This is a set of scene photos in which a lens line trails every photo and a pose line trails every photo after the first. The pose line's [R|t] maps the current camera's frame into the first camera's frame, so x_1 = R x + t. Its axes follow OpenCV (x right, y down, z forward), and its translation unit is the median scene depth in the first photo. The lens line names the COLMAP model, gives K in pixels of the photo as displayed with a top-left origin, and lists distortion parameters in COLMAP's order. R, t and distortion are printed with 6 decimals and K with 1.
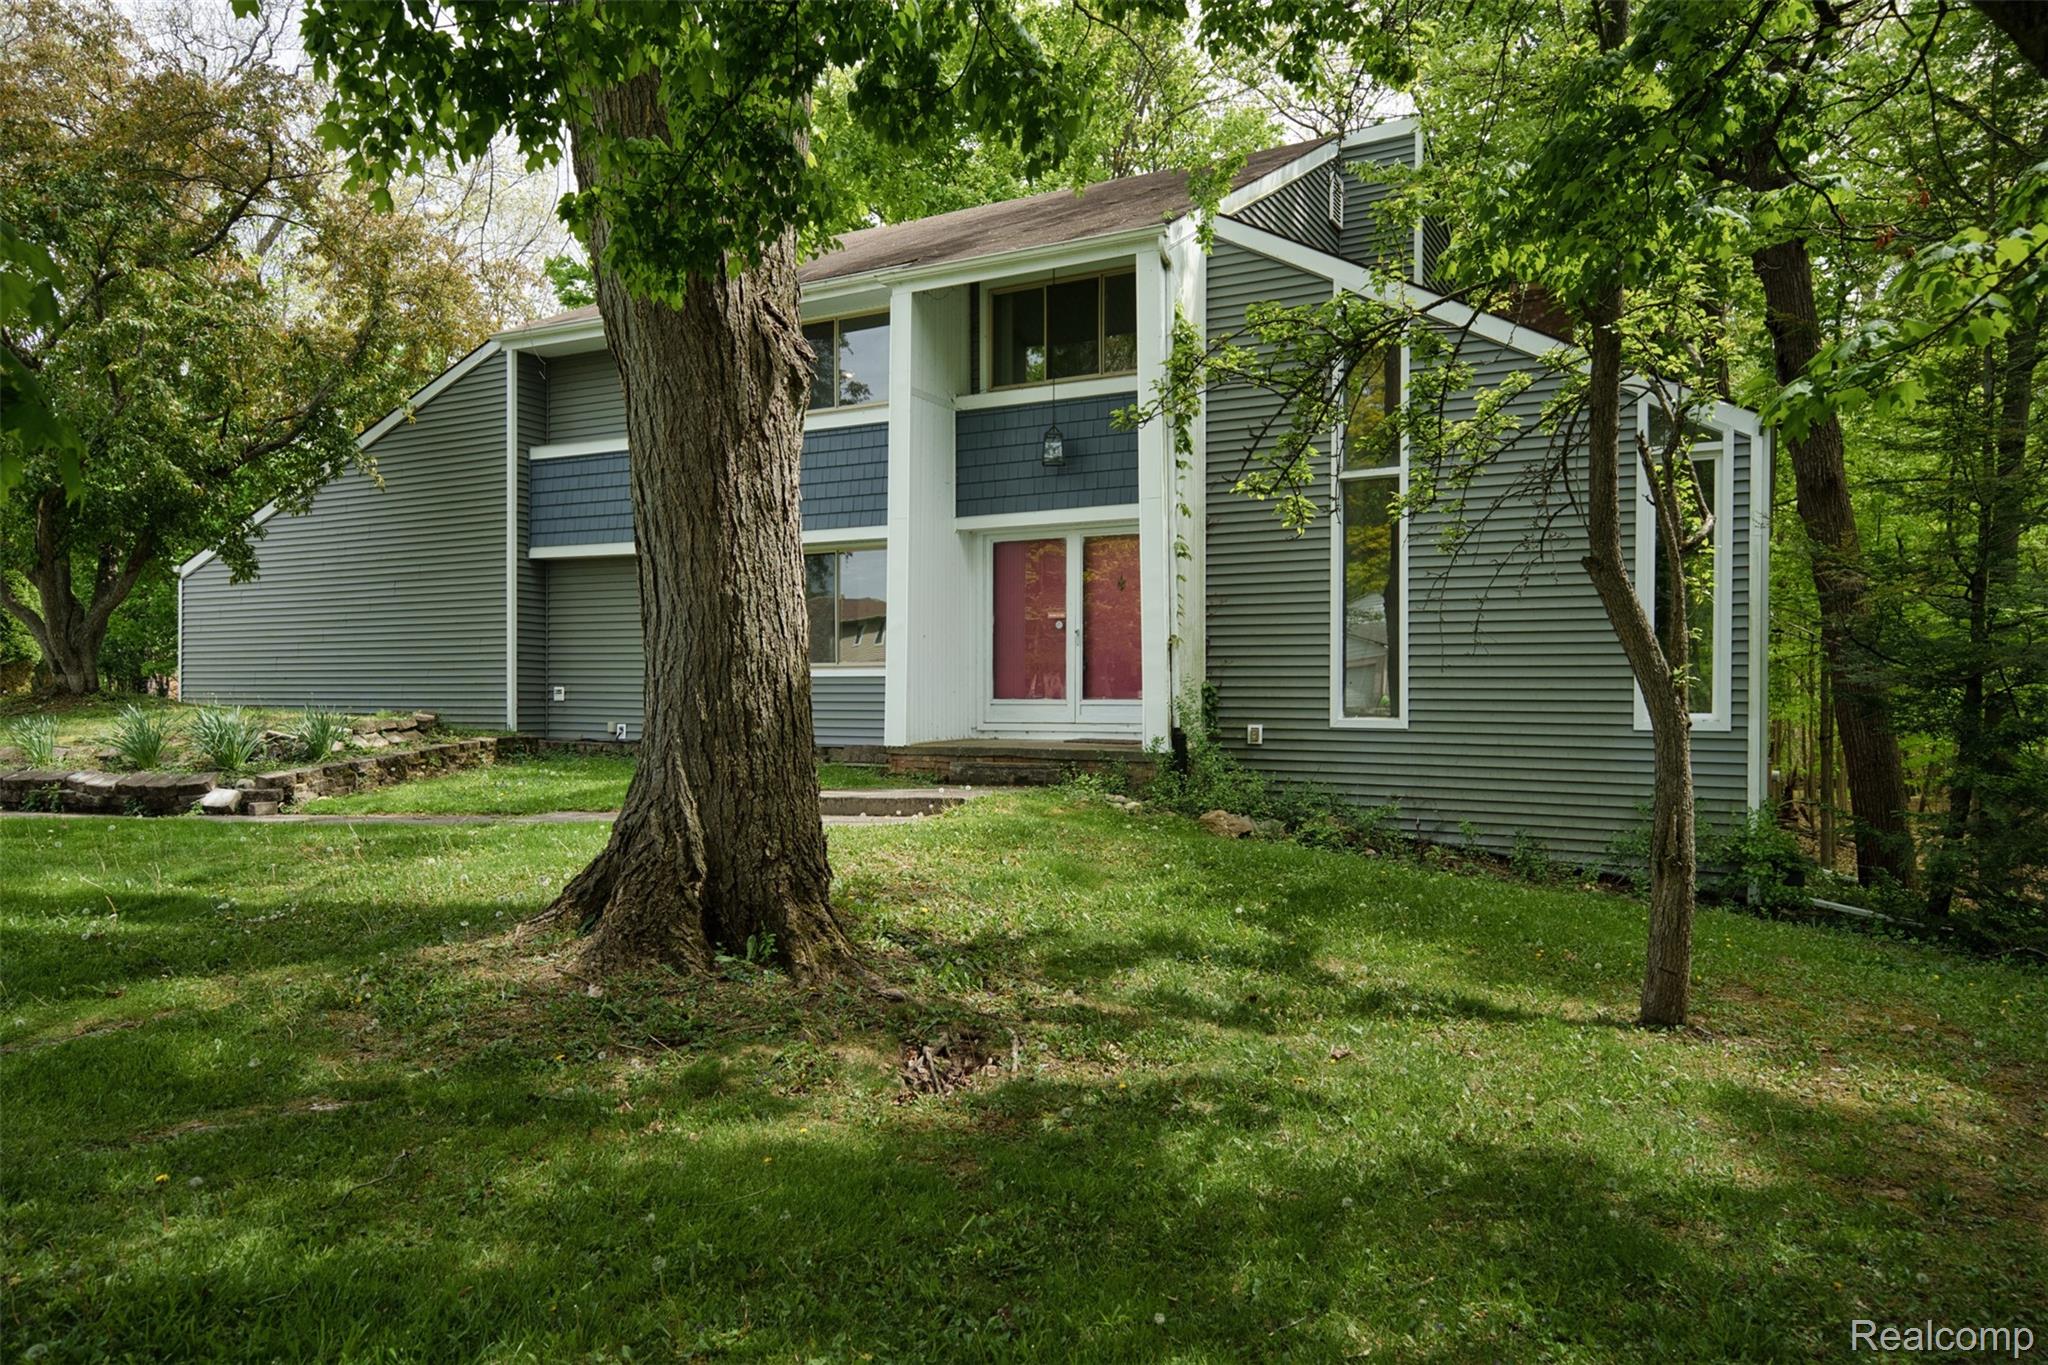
lens RADIAL K [[1368.4, 0, 1024.0], [0, 1368.4, 682.5], [0, 0, 1]] dist [0.012743, 0.003449]
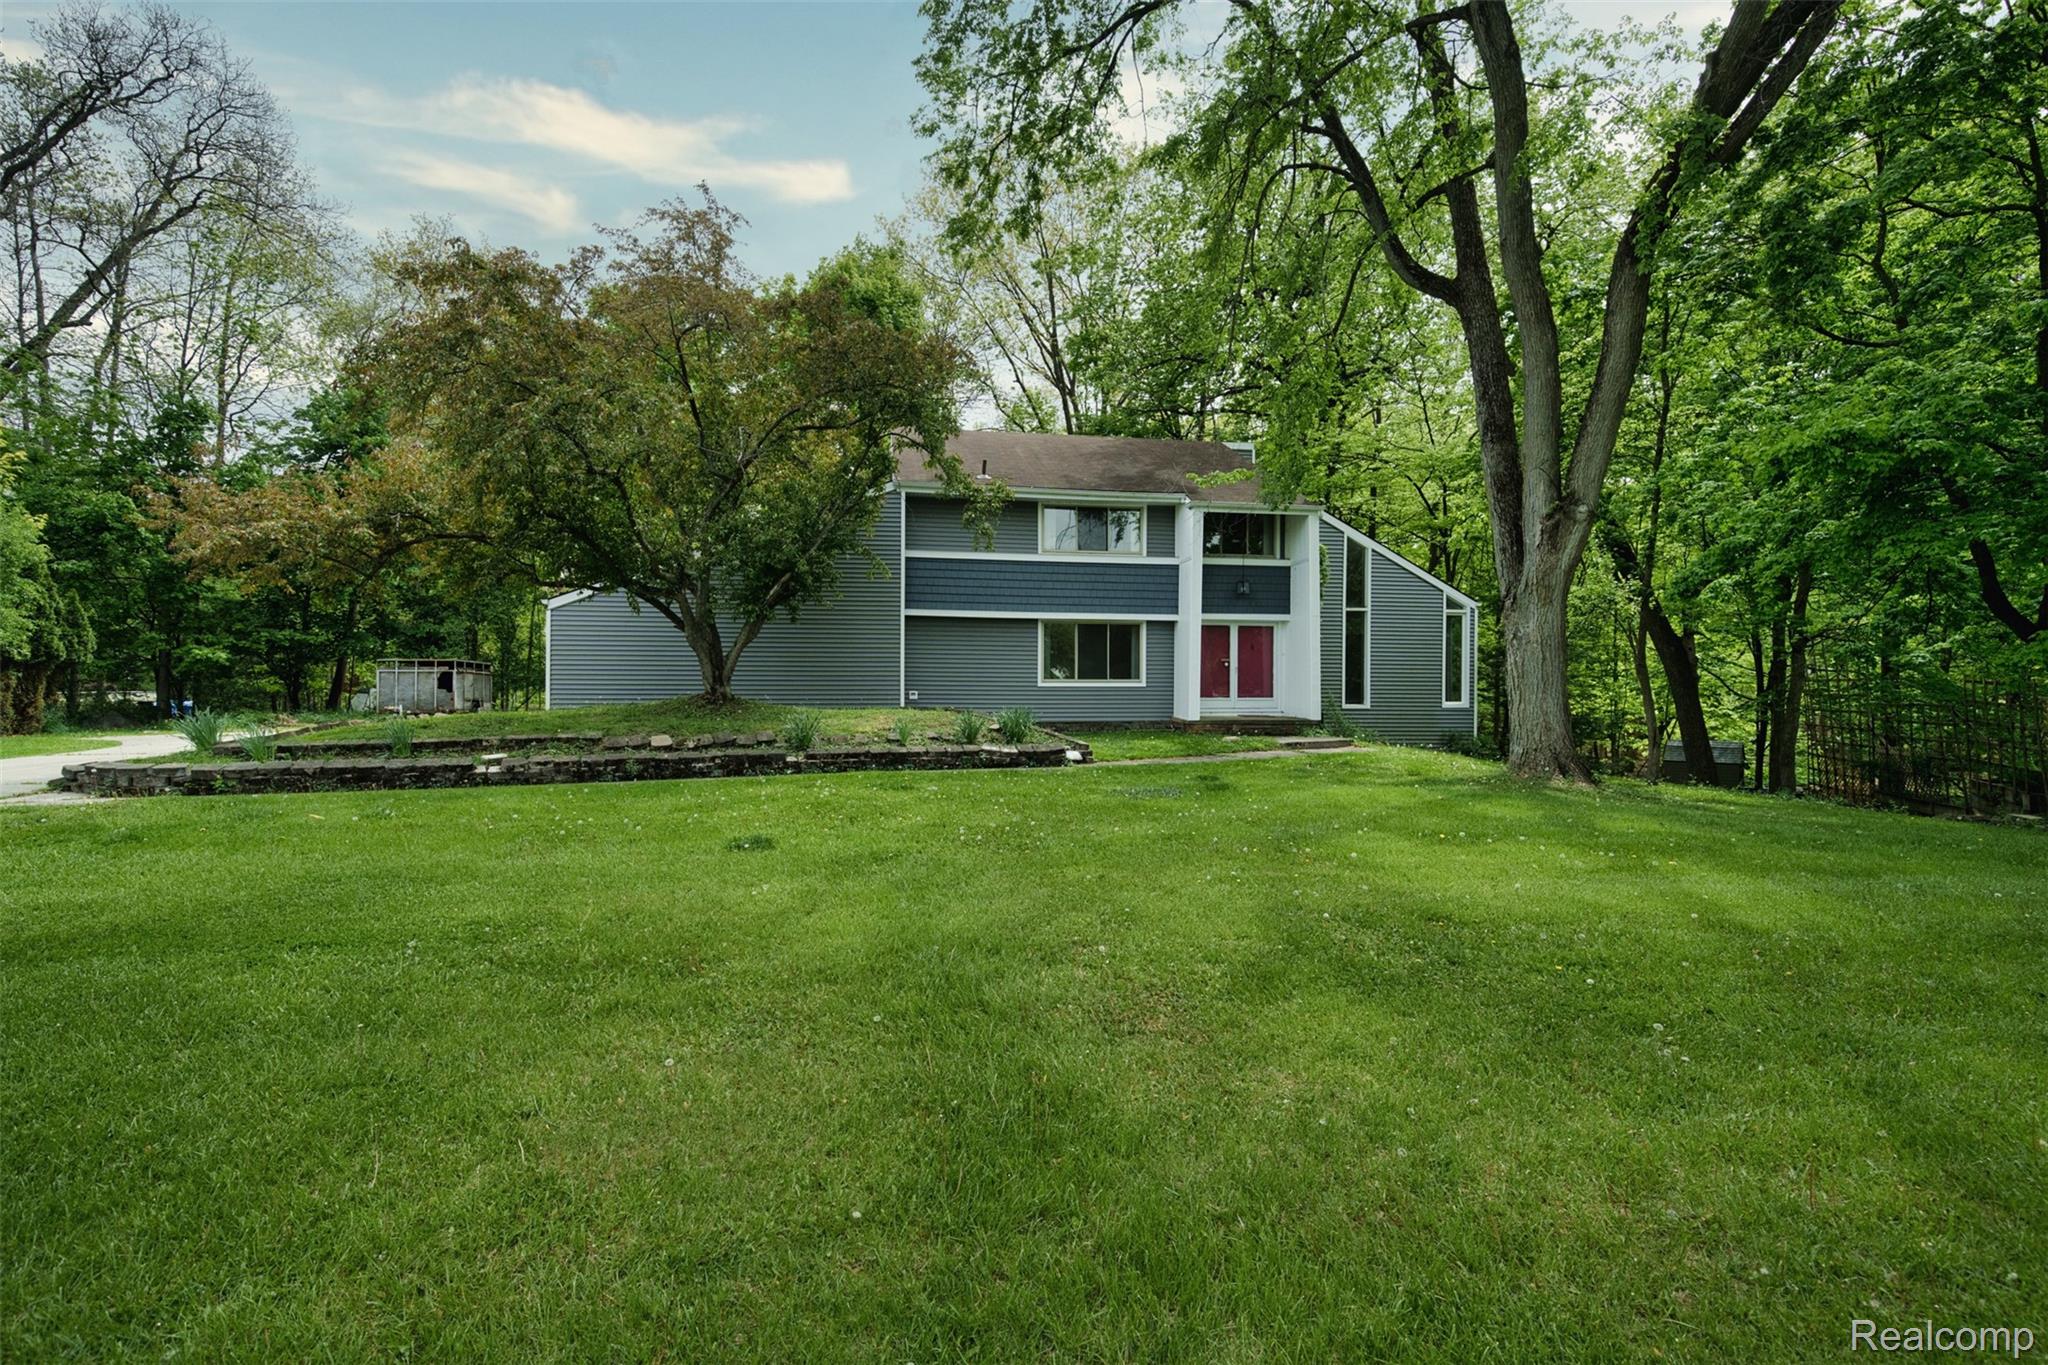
lens RADIAL K [[926.4, 0, 1024.0], [0, 926.4, 682.5], [0, 0, 1]] dist [0.001042, 0.000058]
pose [[0.783693, 0.000170, 0.621148, -1.192511], [-0.008322, 0.999913, 0.010226, -0.025396], [-0.621093, -0.013183, 0.783626, 0.019921]]
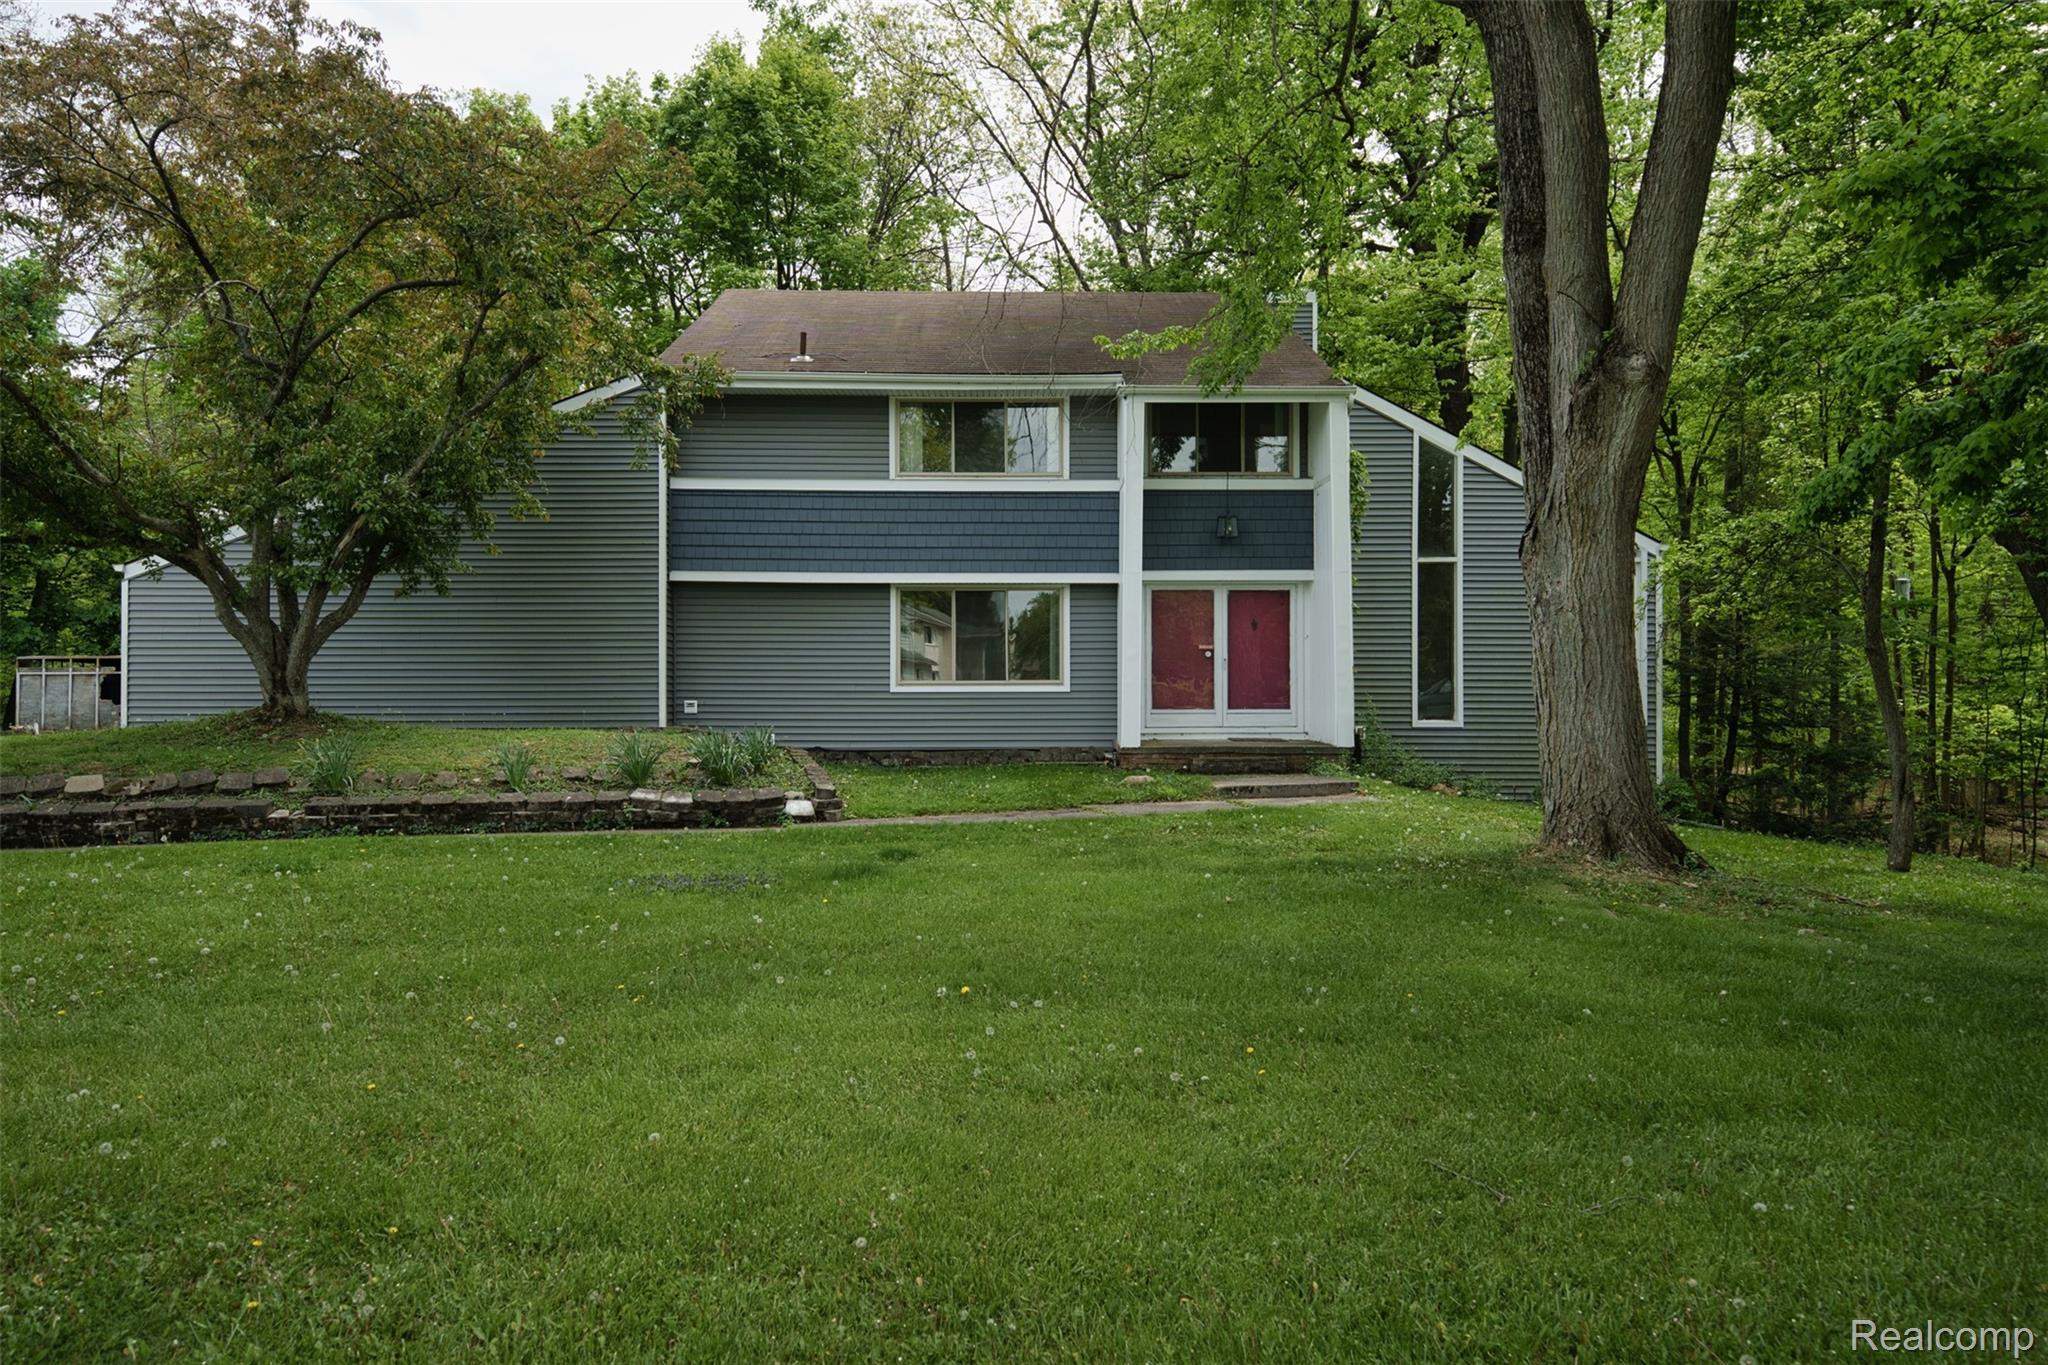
lens RADIAL K [[1368.4, 0, 1024.0], [0, 1368.4, 682.5], [0, 0, 1]] dist [0.012743, 0.003449]
pose [[0.863647, -0.004140, 0.504080, -0.826317], [-0.001408, 0.999943, 0.010624, -0.028573], [-0.504095, -0.009885, 0.863591, -0.077518]]
